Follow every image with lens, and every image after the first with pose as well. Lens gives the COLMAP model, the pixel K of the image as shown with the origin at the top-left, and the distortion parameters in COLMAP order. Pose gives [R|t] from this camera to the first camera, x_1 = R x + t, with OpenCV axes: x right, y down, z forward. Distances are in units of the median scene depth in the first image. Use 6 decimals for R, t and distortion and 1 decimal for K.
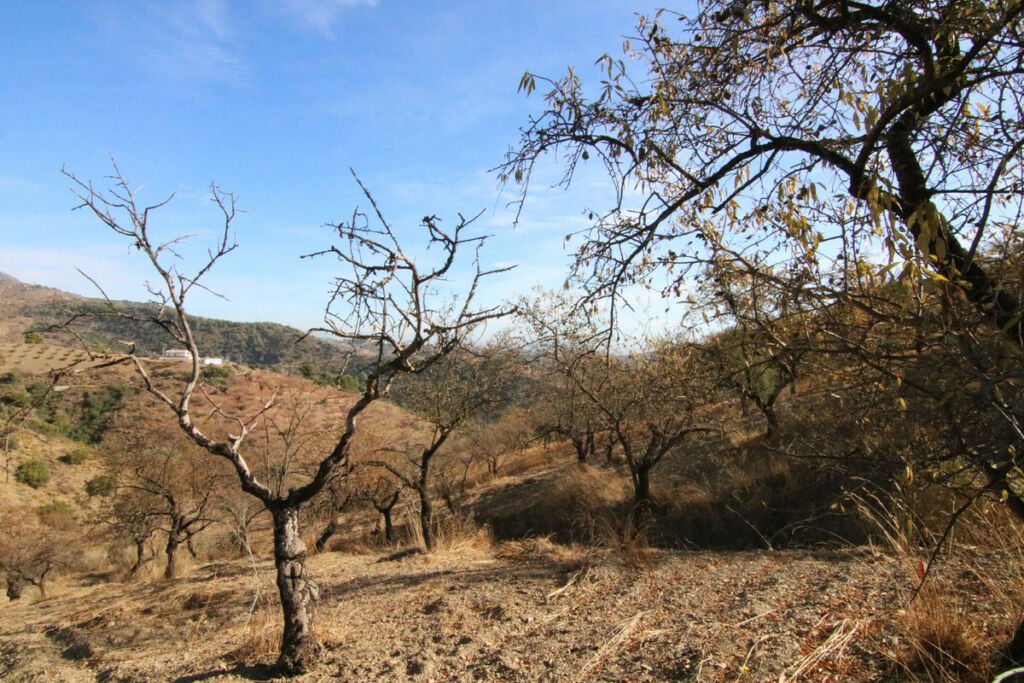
lens RADIAL K [[536.3, 0, 507.6], [0, 536.3, 346.9], [0, 0, 1]] dist [-0.009512, -0.009020]
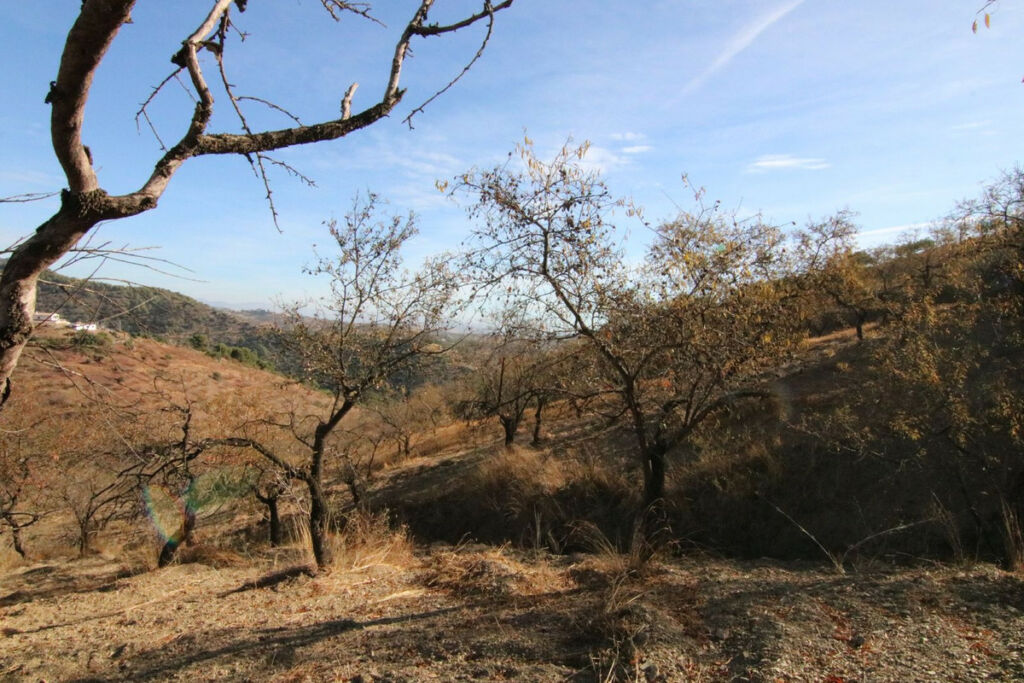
lens RADIAL K [[536.3, 0, 506.1], [0, 536.3, 348.5], [0, 0, 1]] dist [-0.009512, -0.009020]
pose [[0.986120, 0.034543, 0.162401, -0.011684], [-0.040903, 0.998515, 0.035982, 0.021769], [-0.160917, -0.042125, 0.986069, 0.100387]]
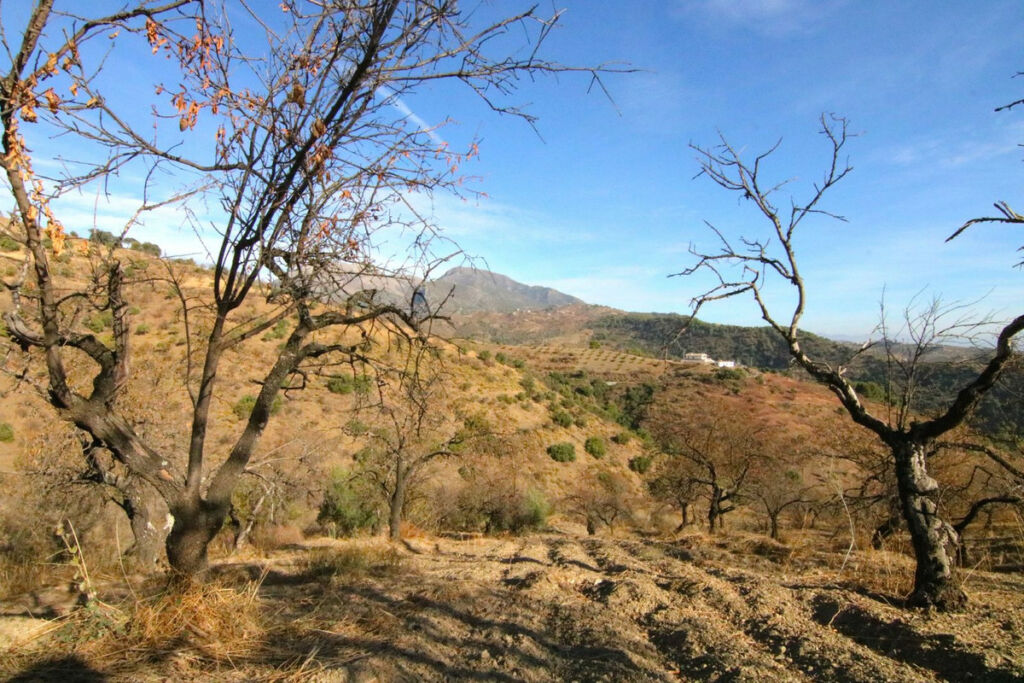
lens RADIAL K [[536.3, 0, 514.0], [0, 536.3, 345.8], [0, 0, 1]] dist [-0.009512, -0.009020]
pose [[0.638504, -0.010501, -0.769547, -0.019683], [0.002544, 0.999930, -0.011535, 0.020205], [0.769615, 0.005407, 0.638486, -0.015428]]
